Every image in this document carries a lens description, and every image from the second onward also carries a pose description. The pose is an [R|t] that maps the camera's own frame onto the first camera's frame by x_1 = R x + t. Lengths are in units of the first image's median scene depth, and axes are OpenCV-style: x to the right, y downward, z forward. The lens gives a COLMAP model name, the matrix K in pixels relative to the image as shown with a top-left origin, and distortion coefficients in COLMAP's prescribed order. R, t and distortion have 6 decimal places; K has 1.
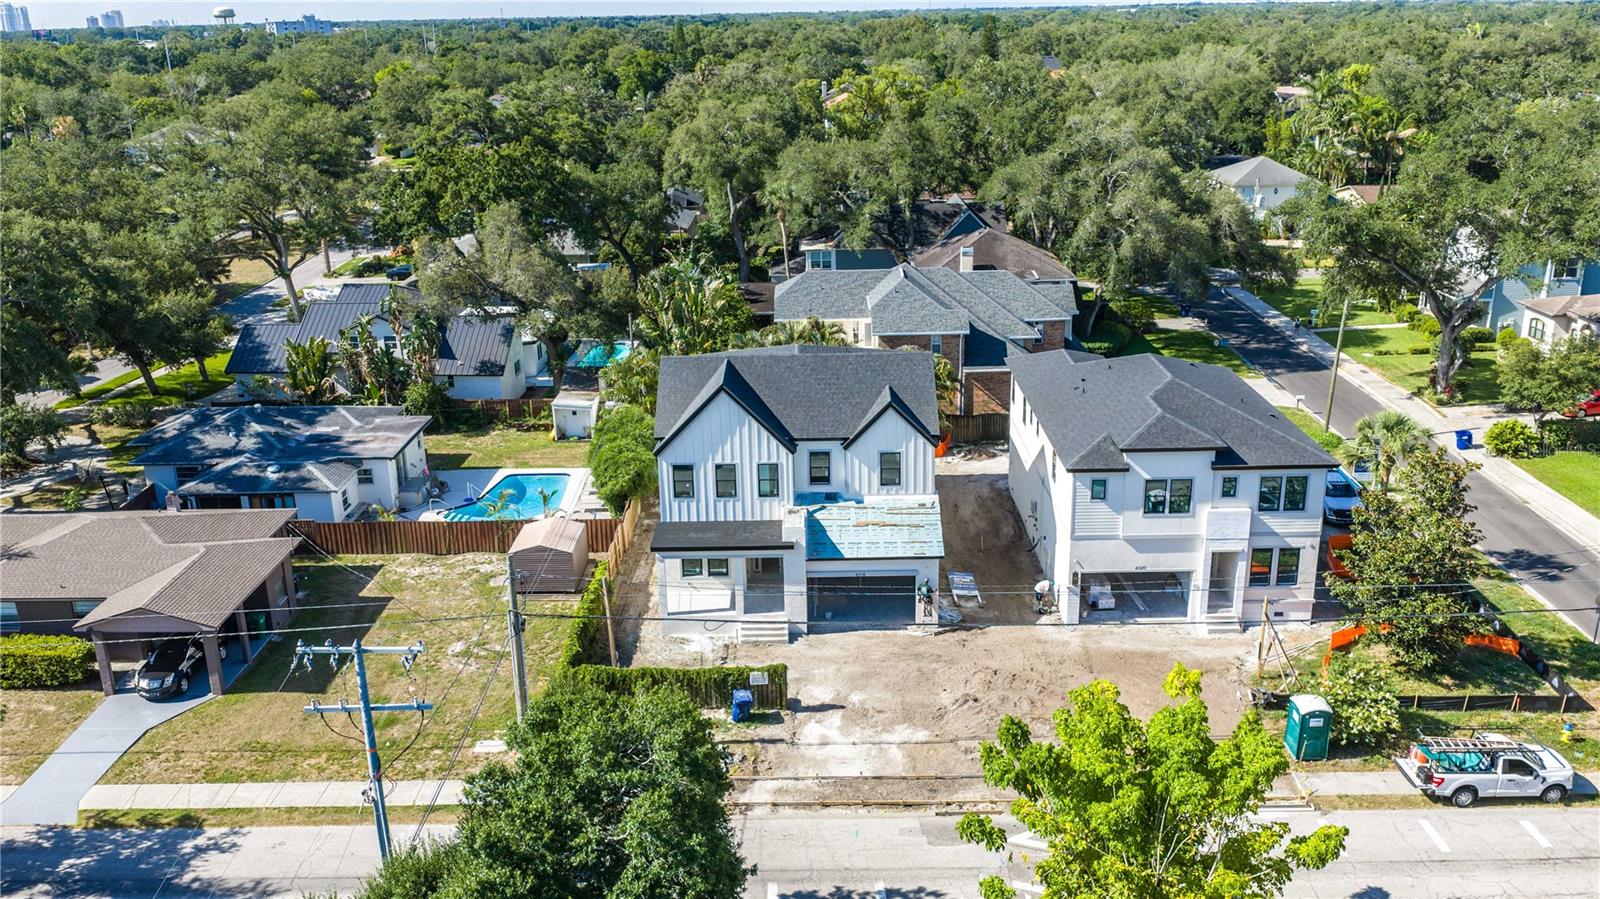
lens RADIAL K [[1326.9, 0, 802.8], [0, 1326.9, 452.6], [0, 0, 1]] dist [0.034684, -0.071854]
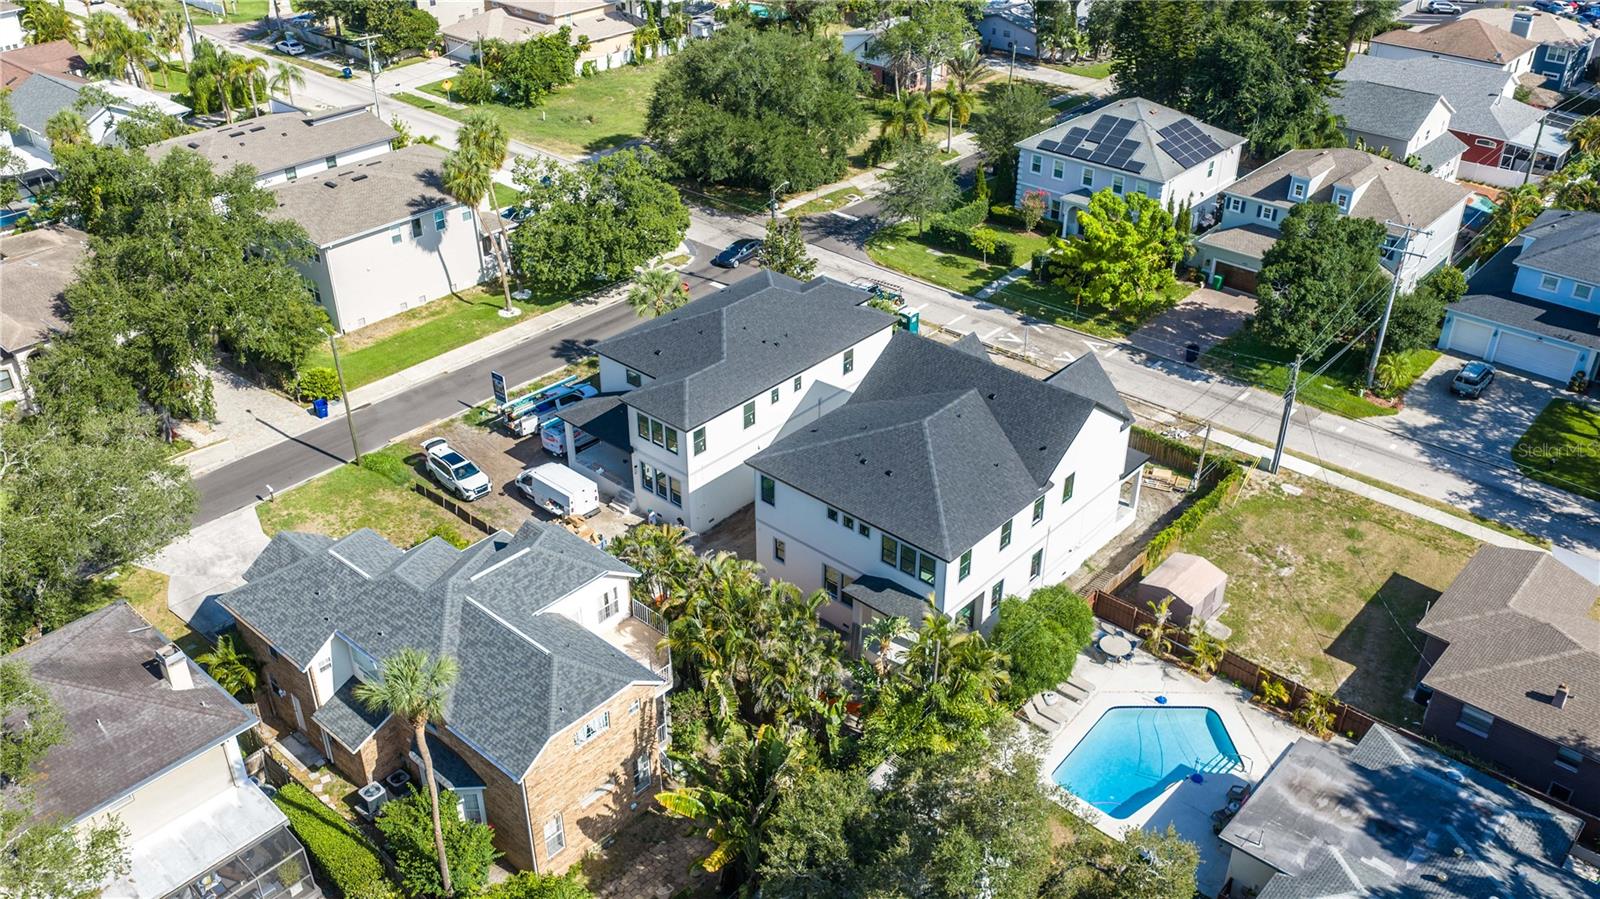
lens RADIAL K [[1326.9, 0, 799.0], [0, 1326.9, 450.2], [0, 0, 1]] dist [0.034684, -0.071854]
pose [[-0.752584, -0.328479, 0.570718, -0.532381], [0.217628, 0.693928, 0.686369, -0.801739], [-0.621495, 0.640754, -0.450753, 1.596660]]
